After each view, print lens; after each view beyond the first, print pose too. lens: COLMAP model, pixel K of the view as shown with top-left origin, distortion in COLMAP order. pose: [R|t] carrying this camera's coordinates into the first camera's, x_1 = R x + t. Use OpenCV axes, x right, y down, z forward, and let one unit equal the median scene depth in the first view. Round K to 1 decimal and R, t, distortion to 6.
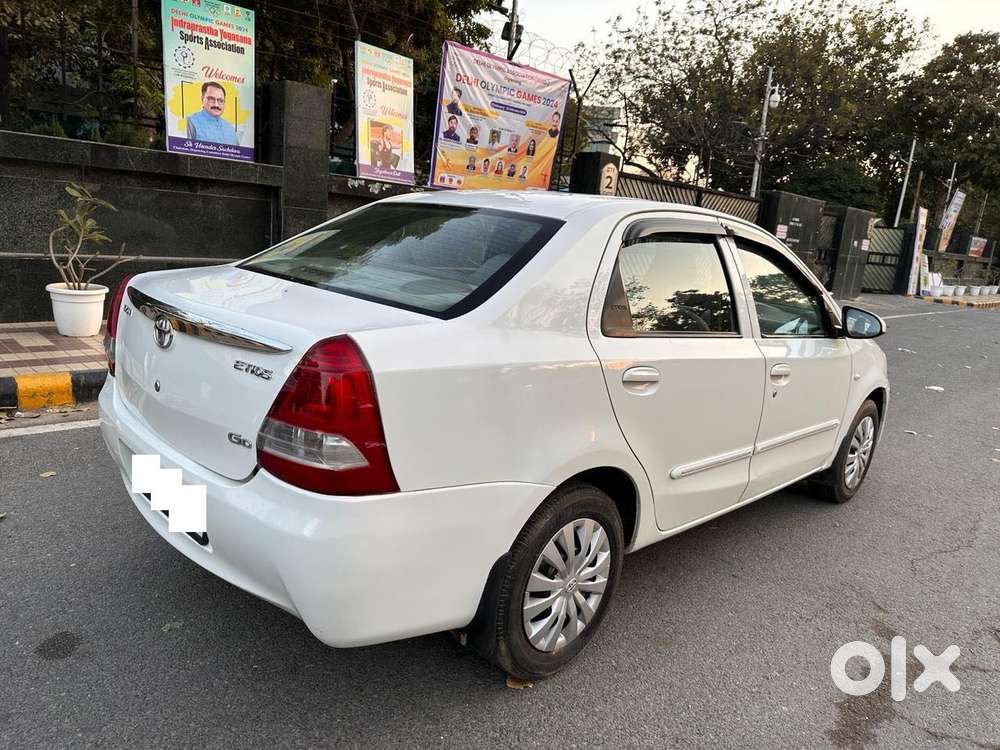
lens RADIAL K [[697.1, 0, 497.9], [0, 697.1, 375.2], [0, 0, 1]] dist [0.060900, -0.086539]
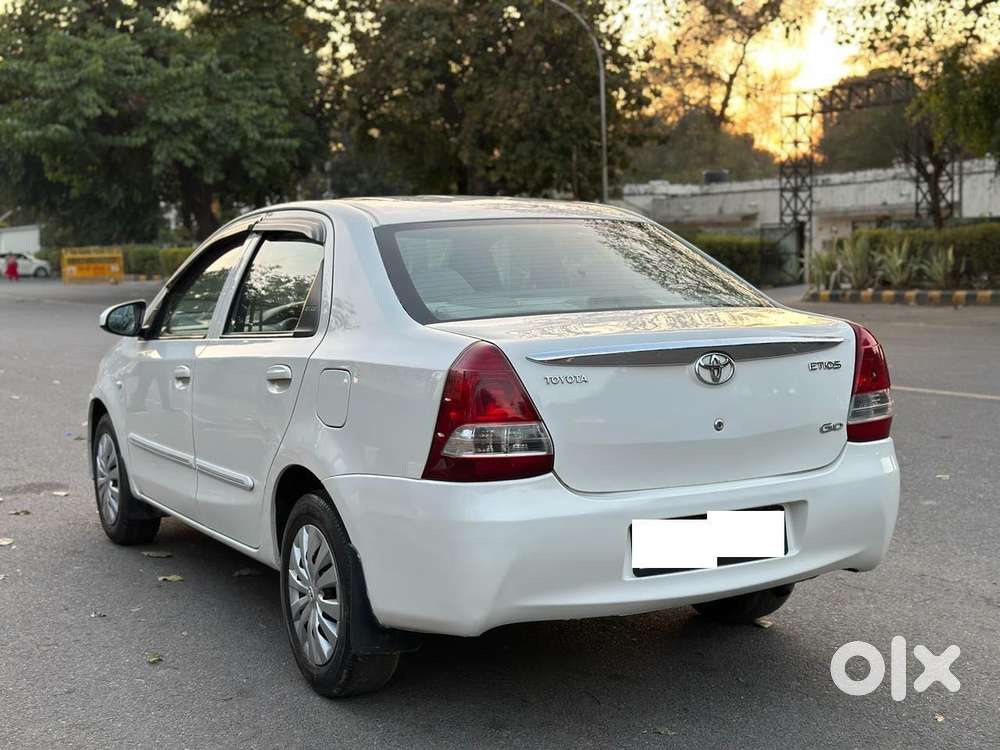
lens RADIAL K [[1374.0, 0, 496.6], [0, 1374.0, 381.2], [0, 0, 1]] dist [0.140548, -0.111750]
pose [[0.274928, -0.184058, 0.943683, -0.496851], [0.245639, 0.962379, 0.116141, -0.071454], [-0.929557, 0.199875, 0.309796, 0.145590]]
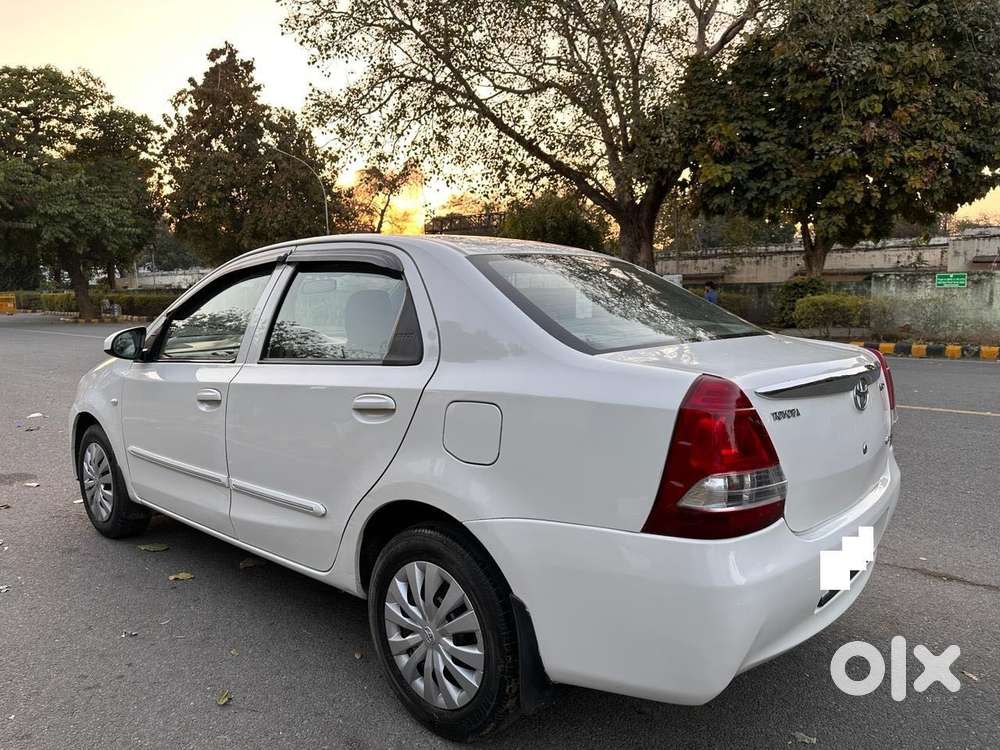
lens RADIAL K [[697.1, 0, 497.9], [0, 697.1, 375.2], [0, 0, 1]] dist [0.060900, -0.086539]
pose [[-0.060992, -0.197092, 0.978486, -0.301376], [0.207852, 0.956312, 0.205582, -0.085333], [-0.976257, 0.215919, -0.017361, 0.320381]]
